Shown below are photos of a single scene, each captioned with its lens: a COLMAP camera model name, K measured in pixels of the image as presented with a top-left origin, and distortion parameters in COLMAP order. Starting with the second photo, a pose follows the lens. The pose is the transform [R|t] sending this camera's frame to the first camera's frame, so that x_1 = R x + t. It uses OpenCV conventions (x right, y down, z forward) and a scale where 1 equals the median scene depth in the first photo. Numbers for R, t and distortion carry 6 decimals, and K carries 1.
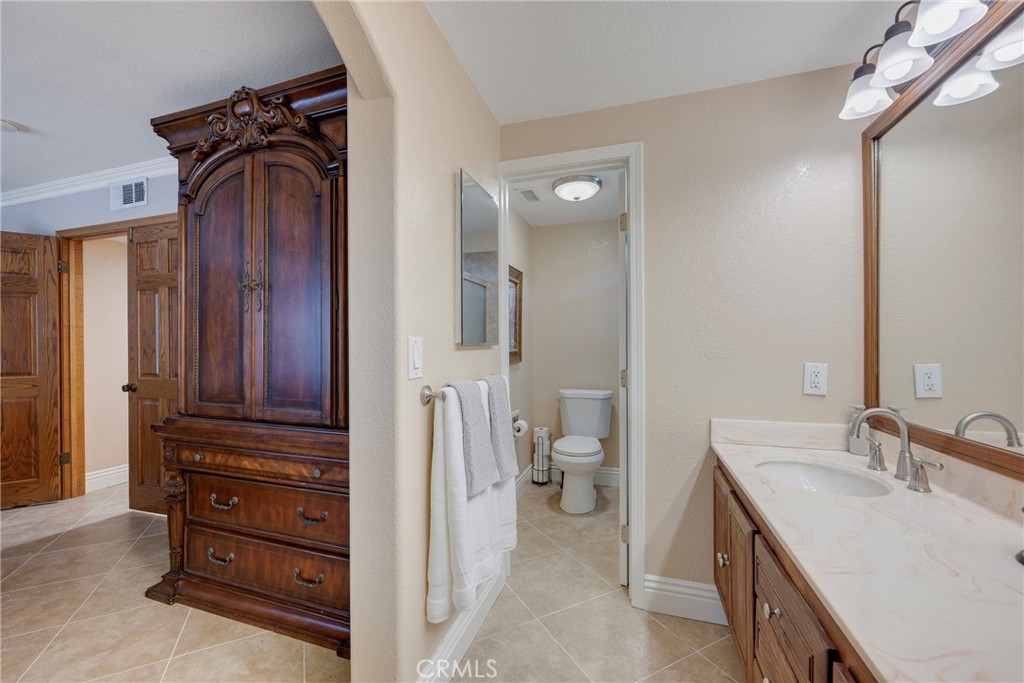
lens RADIAL K [[404.1, 0, 516.8], [0, 404.1, 347.4], [0, 0, 1]] dist [-0.000259, 0.000062]
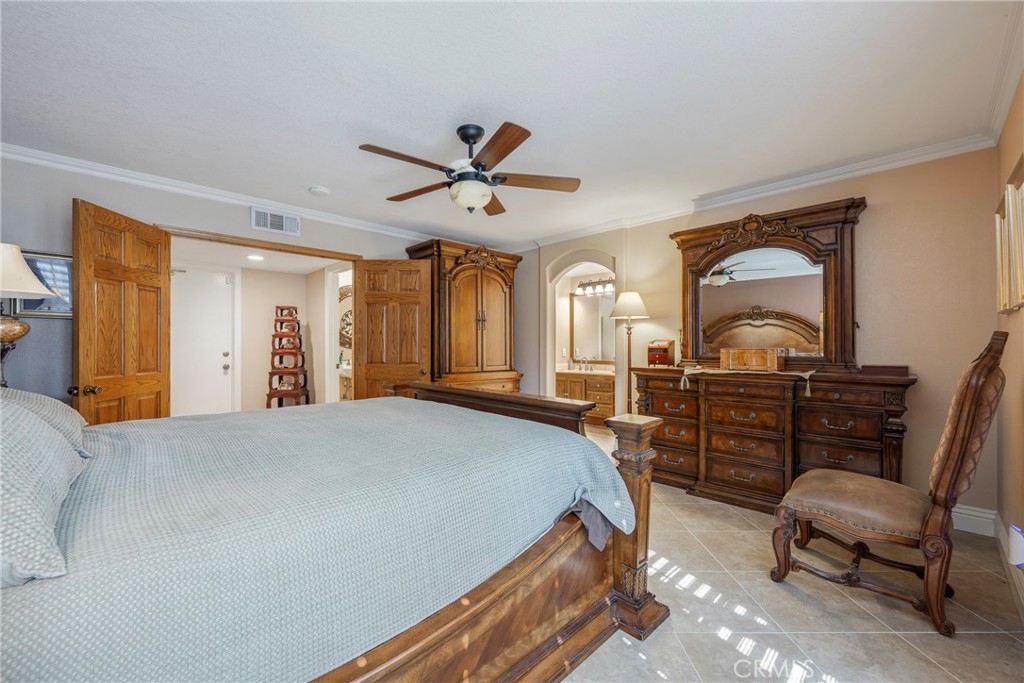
lens RADIAL K [[415.6, 0, 510.6], [0, 415.6, 345.4], [0, 0, 1]] dist [-0.002577, 0.000056]
pose [[0.463704, 0.004080, 0.885981, -2.947789], [0.001147, 0.999986, -0.005206, 0.024632], [-0.885989, 0.003431, 0.463693, -0.413879]]
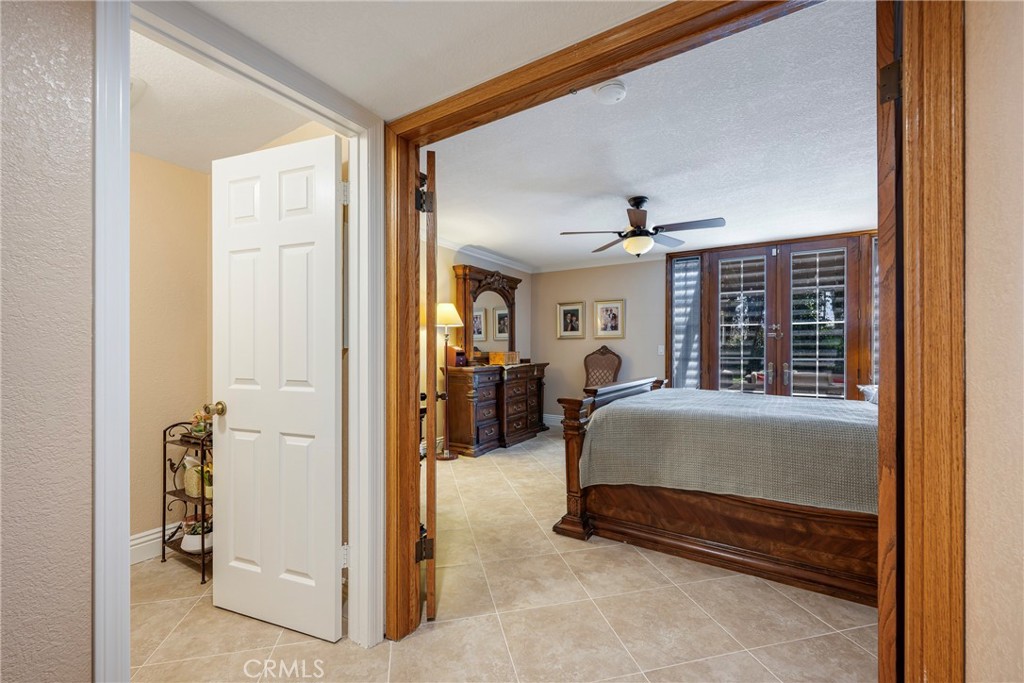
lens RADIAL K [[415.6, 0, 510.6], [0, 415.6, 345.4], [0, 0, 1]] dist [-0.002577, 0.000056]
pose [[-0.966738, 0.004160, 0.255734, -1.677589], [0.004556, 0.999989, 0.000954, -0.019292], [-0.255727, 0.002087, -0.966747, 2.483246]]
